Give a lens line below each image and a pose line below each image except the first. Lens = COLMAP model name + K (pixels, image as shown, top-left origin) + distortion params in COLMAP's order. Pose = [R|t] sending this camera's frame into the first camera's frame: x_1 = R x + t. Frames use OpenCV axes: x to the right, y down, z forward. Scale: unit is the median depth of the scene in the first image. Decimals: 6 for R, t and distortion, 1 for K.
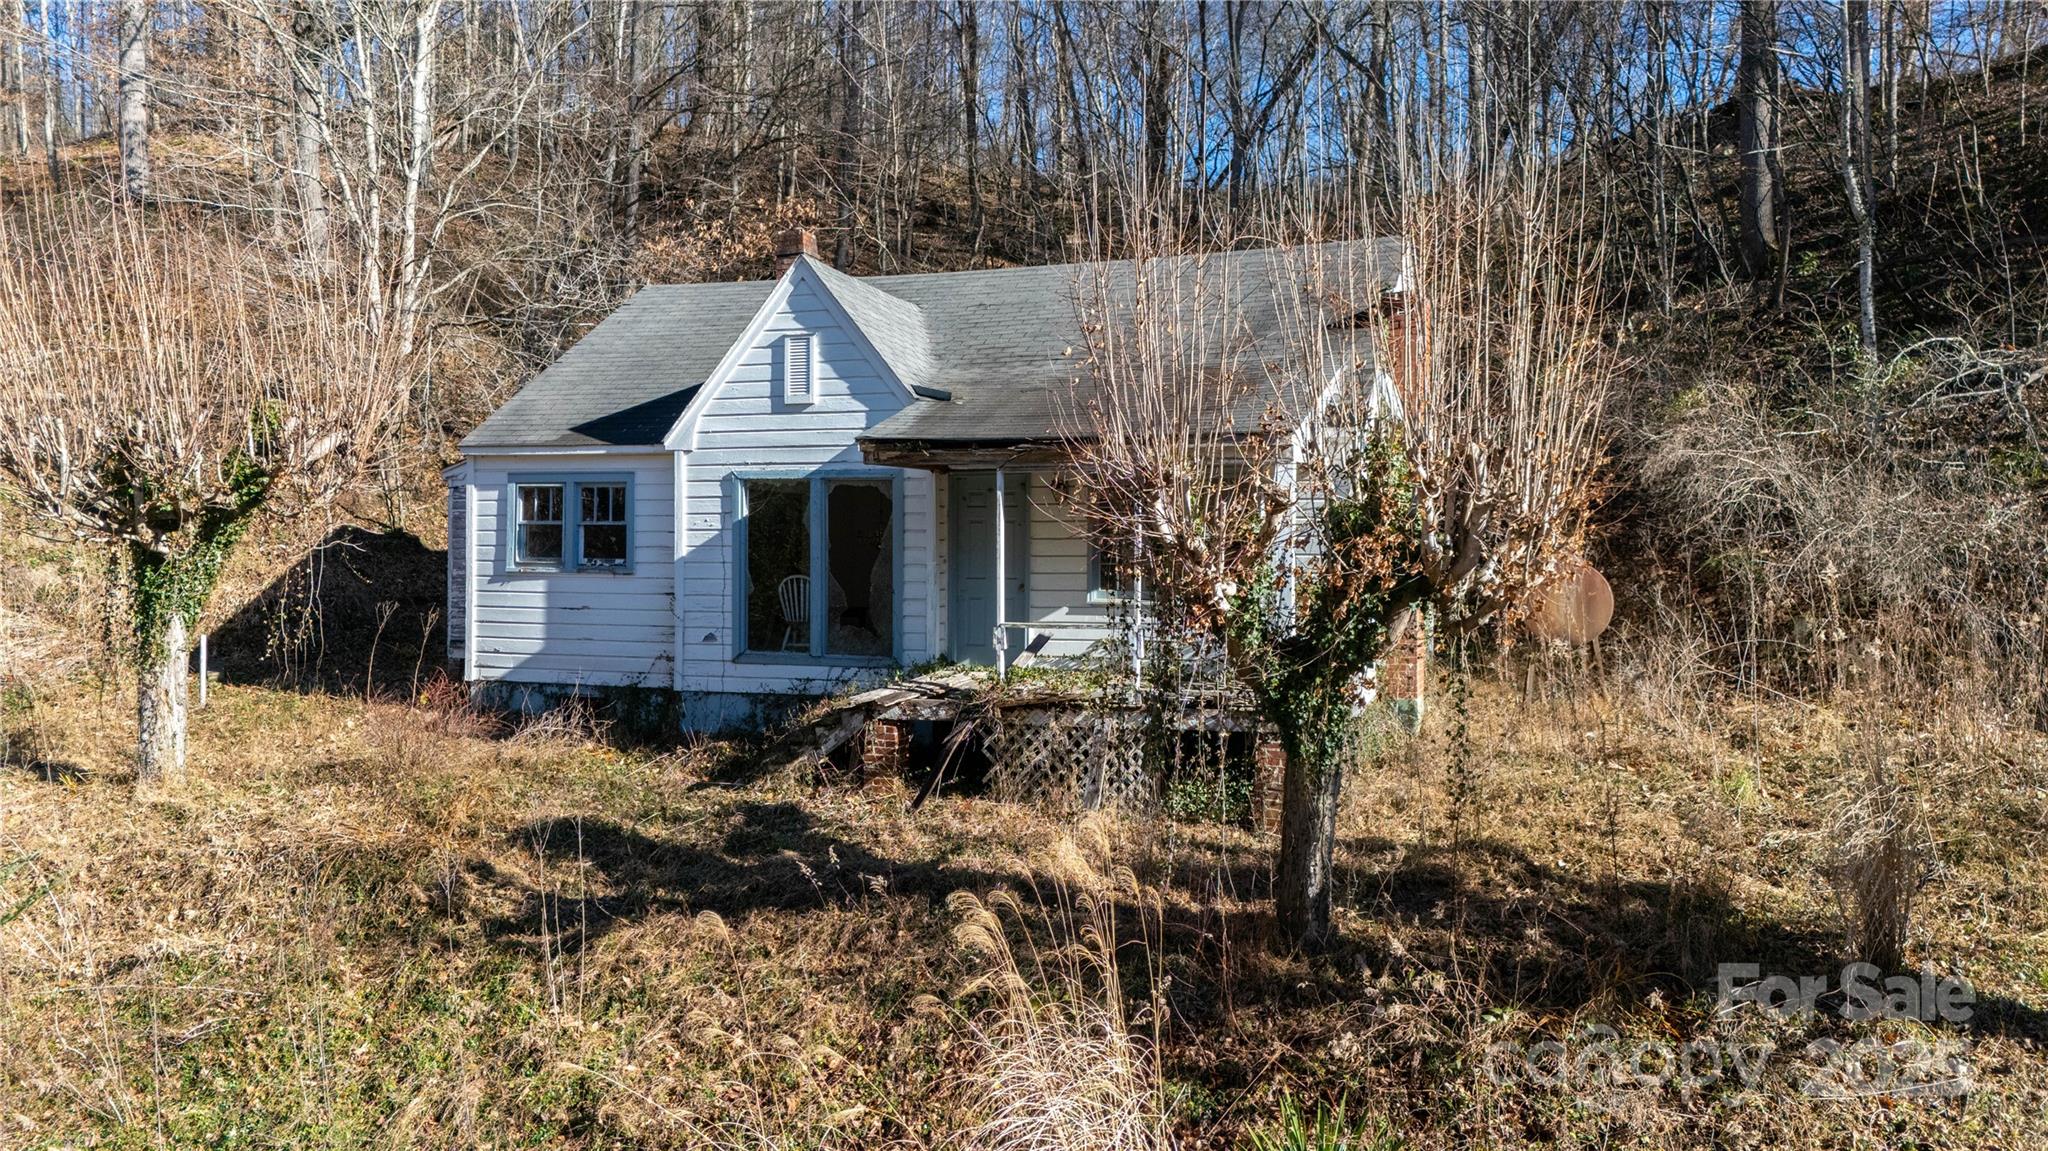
lens RADIAL K [[1445.4, 0, 1024.0], [0, 1445.4, 575.5], [0, 0, 1]] dist [0.033092, -0.000774]
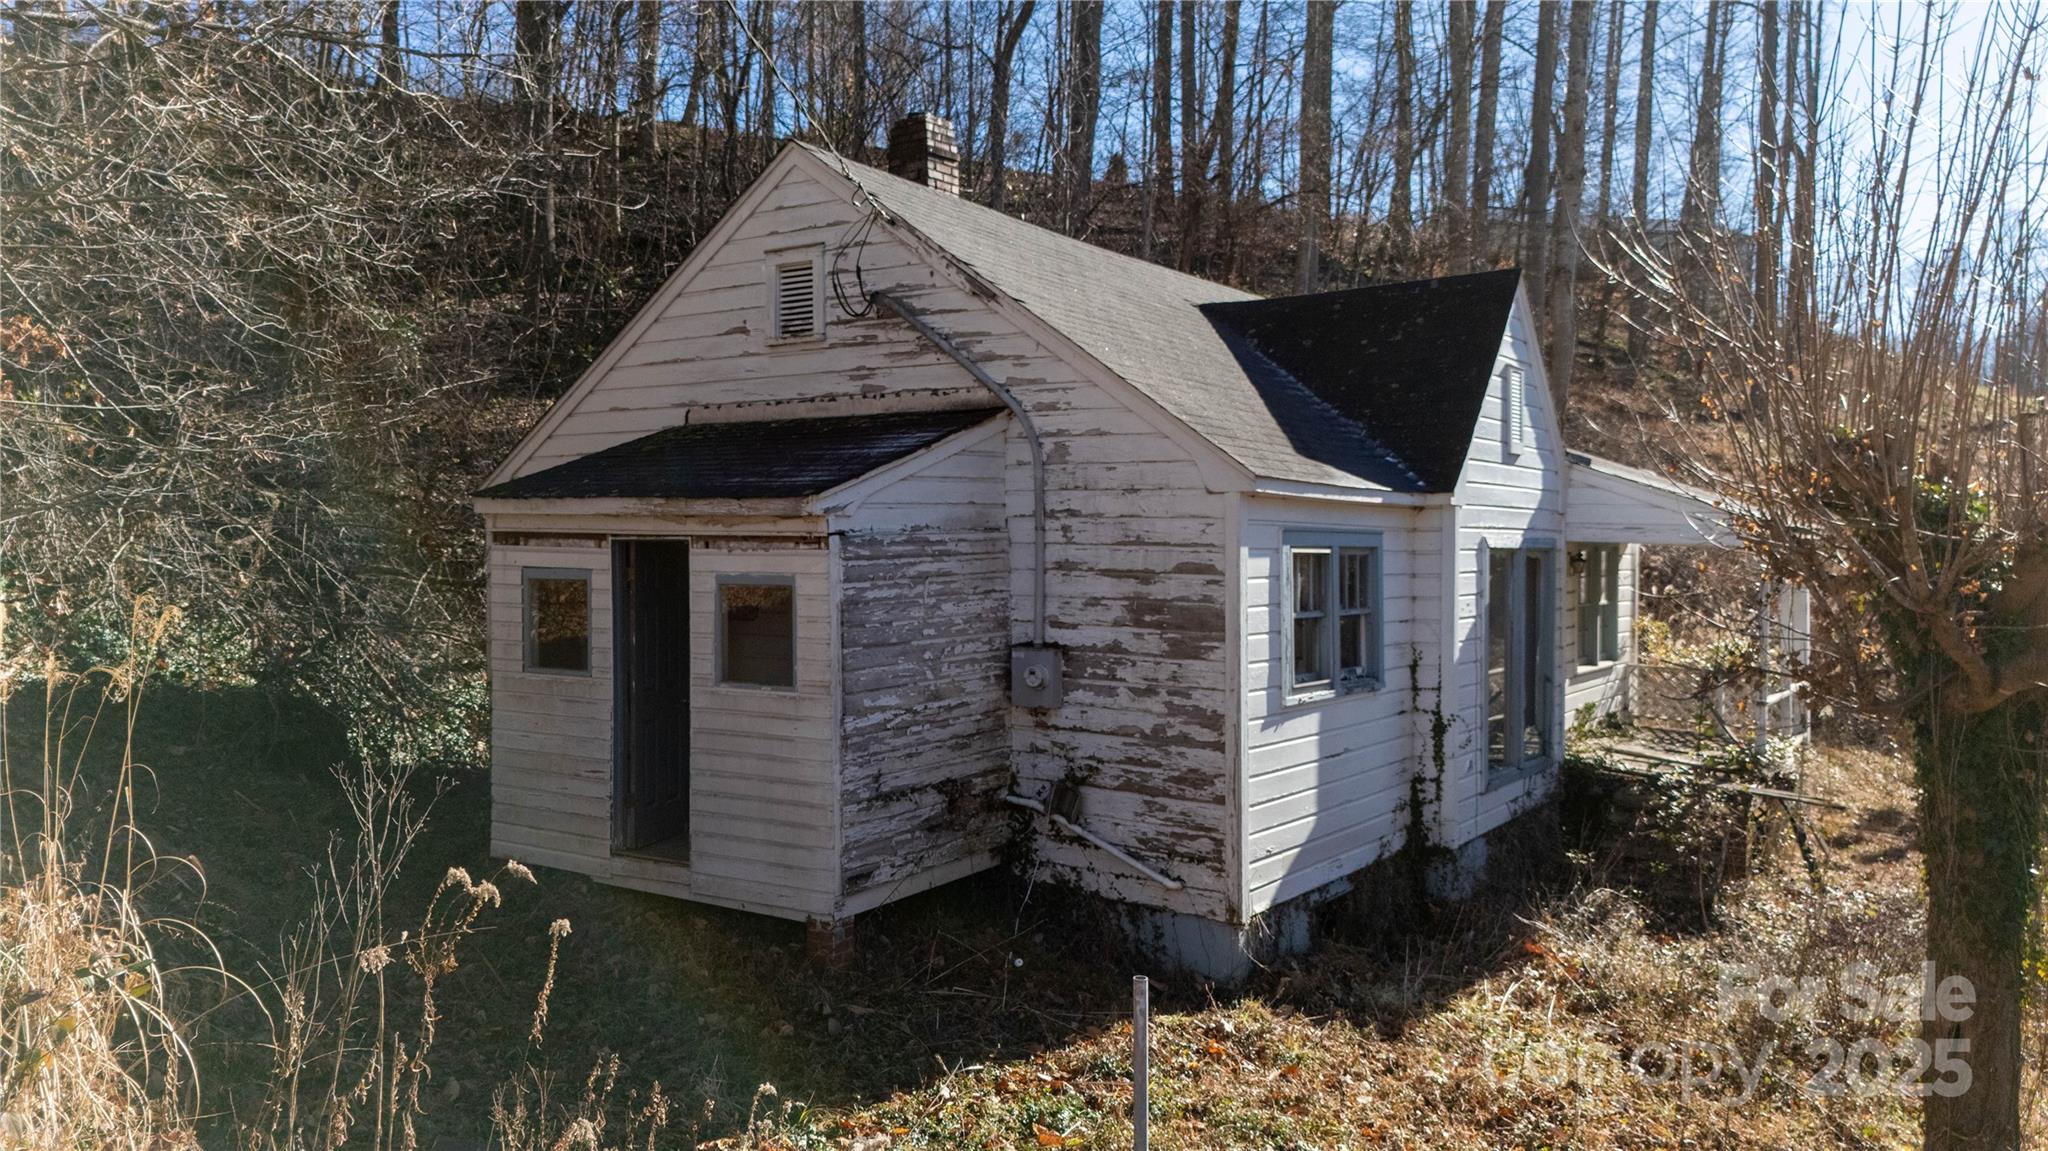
lens RADIAL K [[1445.4, 0, 1024.0], [0, 1445.4, 575.5], [0, 0, 1]] dist [0.033092, -0.000774]
pose [[0.249211, -0.015184, 0.968330, -1.002302], [0.006907, 0.999880, 0.013901, -0.066289], [-0.968425, 0.003224, 0.249286, 1.049267]]
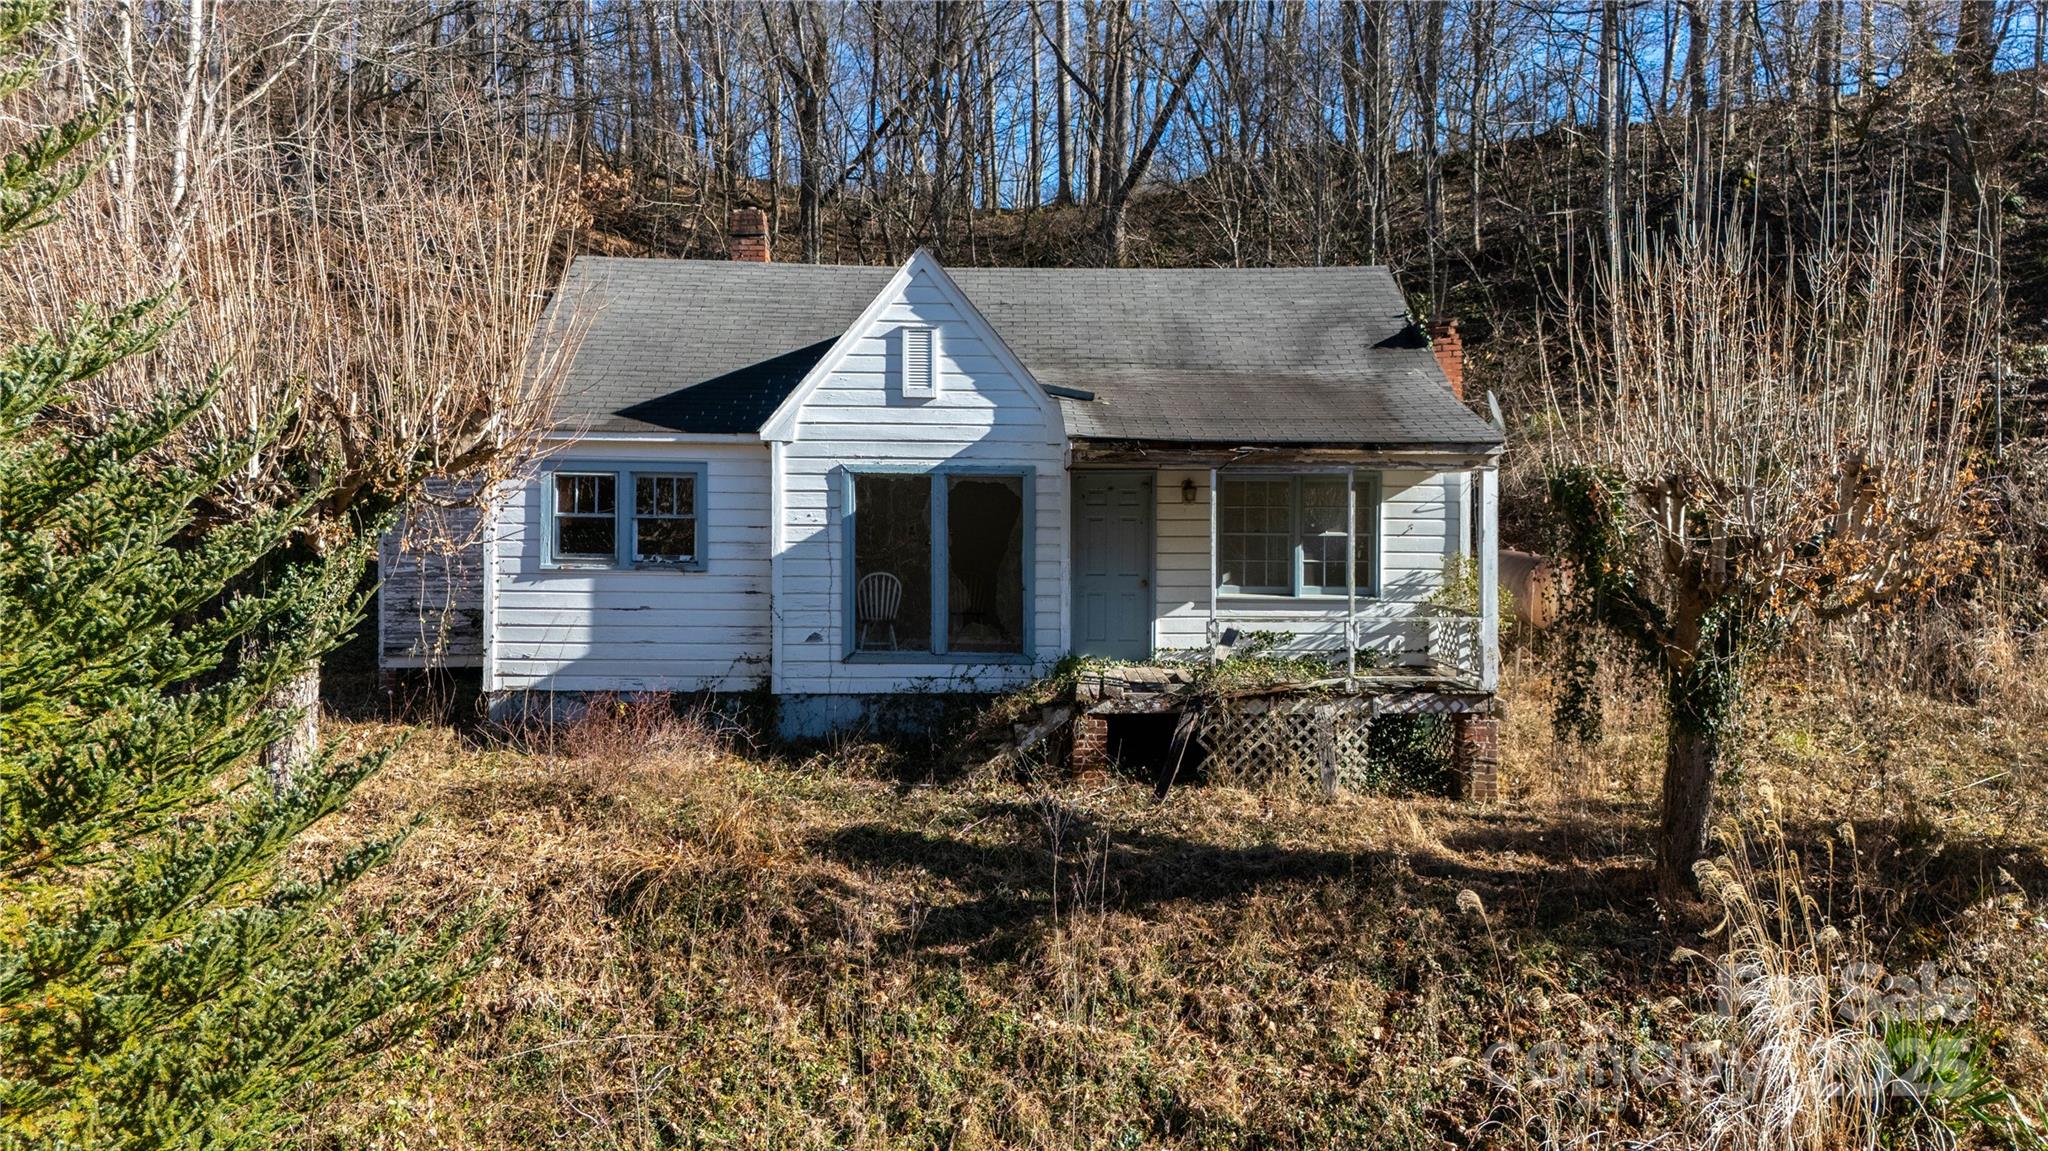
lens RADIAL K [[1445.4, 0, 1024.0], [0, 1445.4, 575.5], [0, 0, 1]] dist [0.033092, -0.000774]
pose [[0.940950, -0.002887, 0.338532, -0.414815], [0.002116, 0.999994, 0.002647, -0.000492], [-0.338538, -0.001774, 0.940951, 0.052607]]
